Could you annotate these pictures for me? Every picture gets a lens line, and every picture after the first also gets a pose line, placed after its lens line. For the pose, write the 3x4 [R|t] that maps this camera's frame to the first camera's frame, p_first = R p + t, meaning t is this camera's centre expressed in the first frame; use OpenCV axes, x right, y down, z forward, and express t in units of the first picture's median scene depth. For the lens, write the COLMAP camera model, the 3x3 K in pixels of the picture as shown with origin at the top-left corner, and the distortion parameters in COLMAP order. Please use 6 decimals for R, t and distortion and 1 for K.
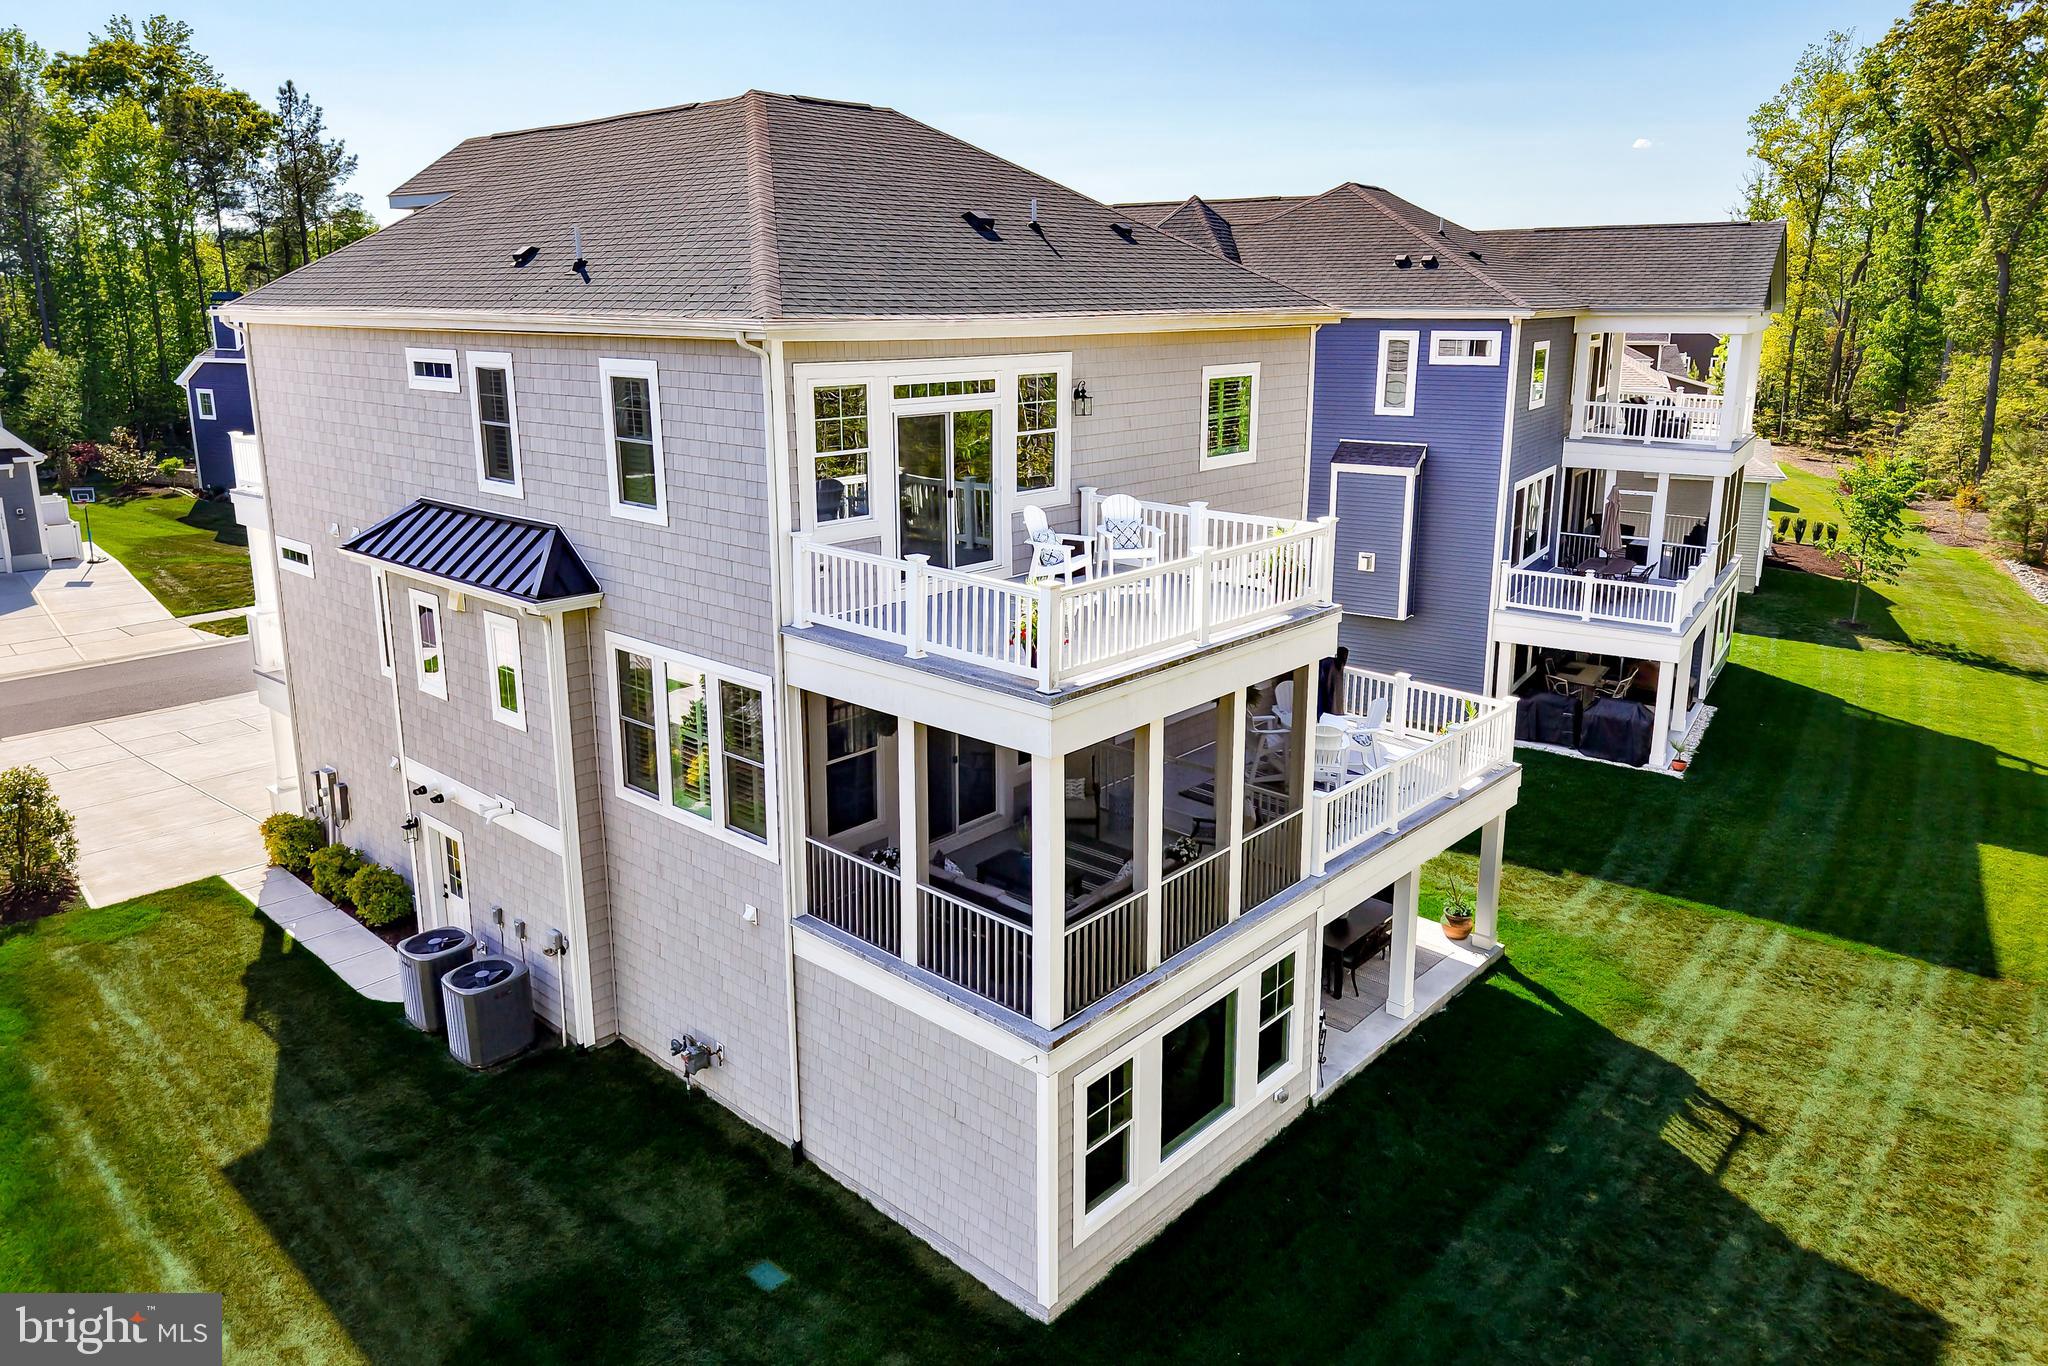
lens RADIAL K [[1378.0, 0, 1014.6], [0, 1378.0, 671.6], [0, 0, 1]] dist [0.030446, -0.019934]
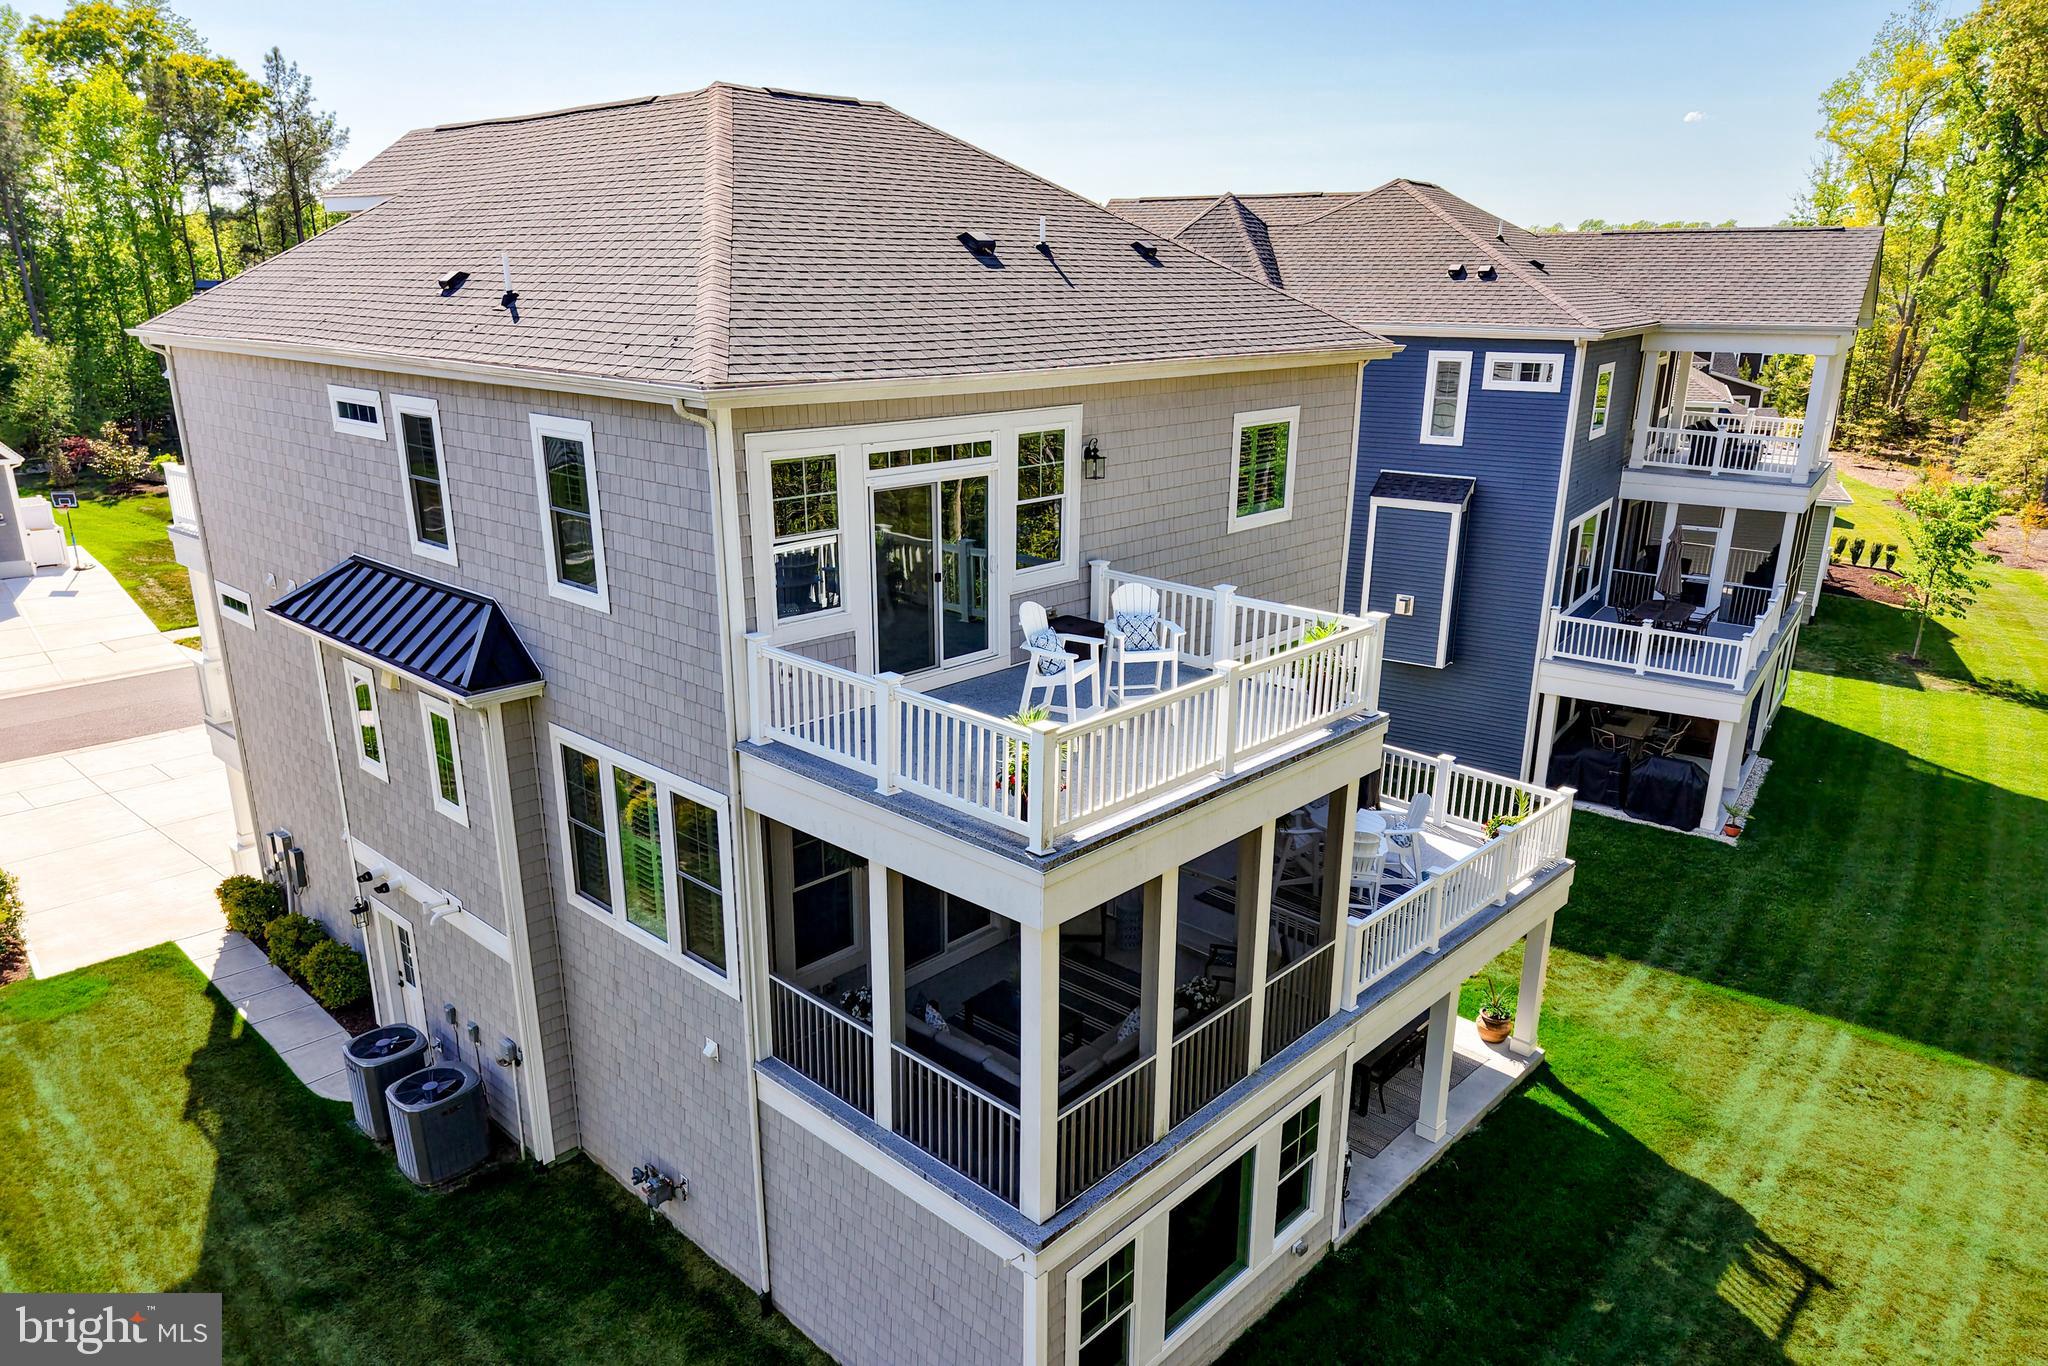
lens RADIAL K [[1378.0, 0, 1012.4], [0, 1378.0, 794.3], [0, 0, 1]] dist [0.030446, -0.019934]
pose [[0.999818, 0.012458, -0.014442, 0.012012], [-0.011104, 0.995849, 0.090343, -0.059844], [0.015508, -0.090166, 0.995806, 0.106015]]
